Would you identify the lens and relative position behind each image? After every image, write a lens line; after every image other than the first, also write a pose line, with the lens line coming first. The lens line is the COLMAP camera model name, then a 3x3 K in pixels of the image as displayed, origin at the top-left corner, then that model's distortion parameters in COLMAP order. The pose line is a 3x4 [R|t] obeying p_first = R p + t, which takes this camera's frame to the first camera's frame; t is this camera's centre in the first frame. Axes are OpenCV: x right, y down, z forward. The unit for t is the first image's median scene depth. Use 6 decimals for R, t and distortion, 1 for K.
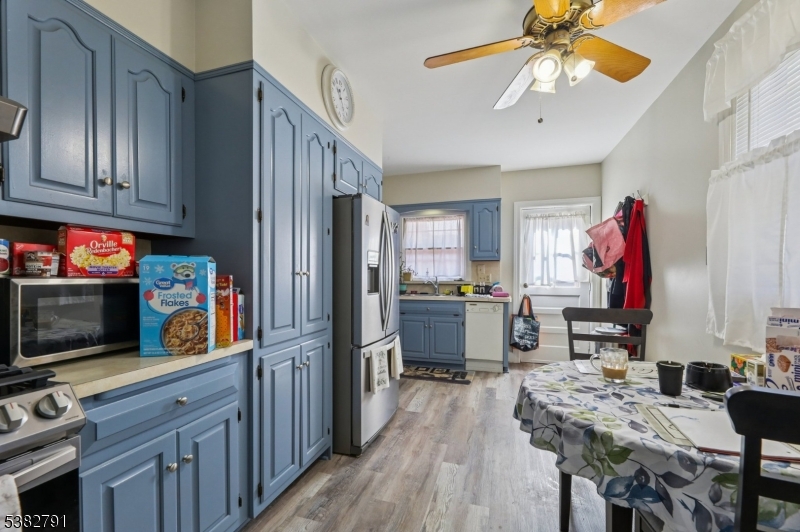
lens RADIAL K [[329.7, 0, 400.0], [0, 329.7, 266.0], [0, 0, 1]] dist [-0.002990, -0.000190]
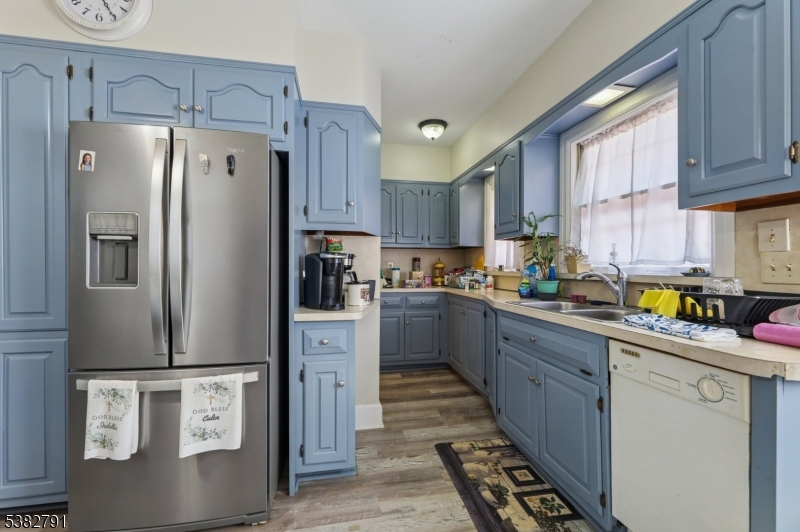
lens RADIAL K [[329.7, 0, 400.0], [0, 329.7, 266.0], [0, 0, 1]] dist [-0.002990, -0.000190]
pose [[0.478919, -0.004071, -0.877849, 0.681371], [0.015517, 0.999872, 0.003829, 0.060211], [0.877722, -0.015456, 0.478921, 1.201478]]
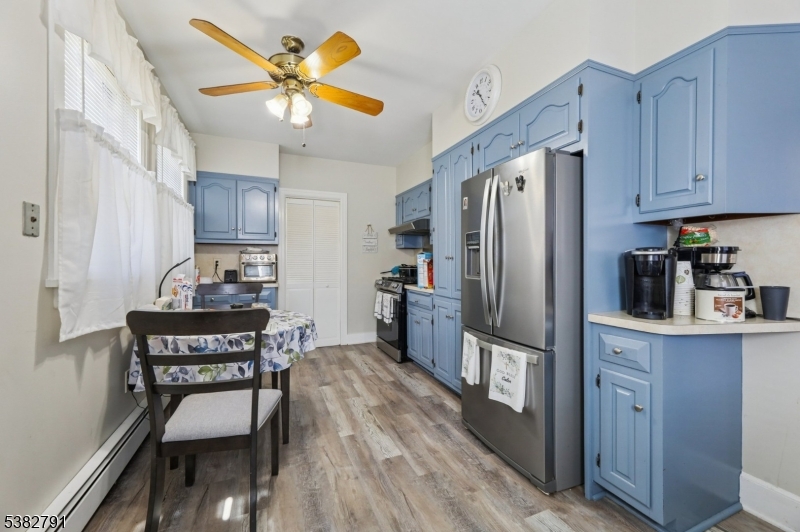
lens RADIAL K [[329.7, 0, 400.0], [0, 329.7, 266.0], [0, 0, 1]] dist [-0.002990, -0.000190]
pose [[-0.767325, -0.001027, -0.641257, 0.695266], [0.009477, 0.999871, -0.012941, 0.067776], [0.641188, -0.016007, -0.767217, 1.629877]]
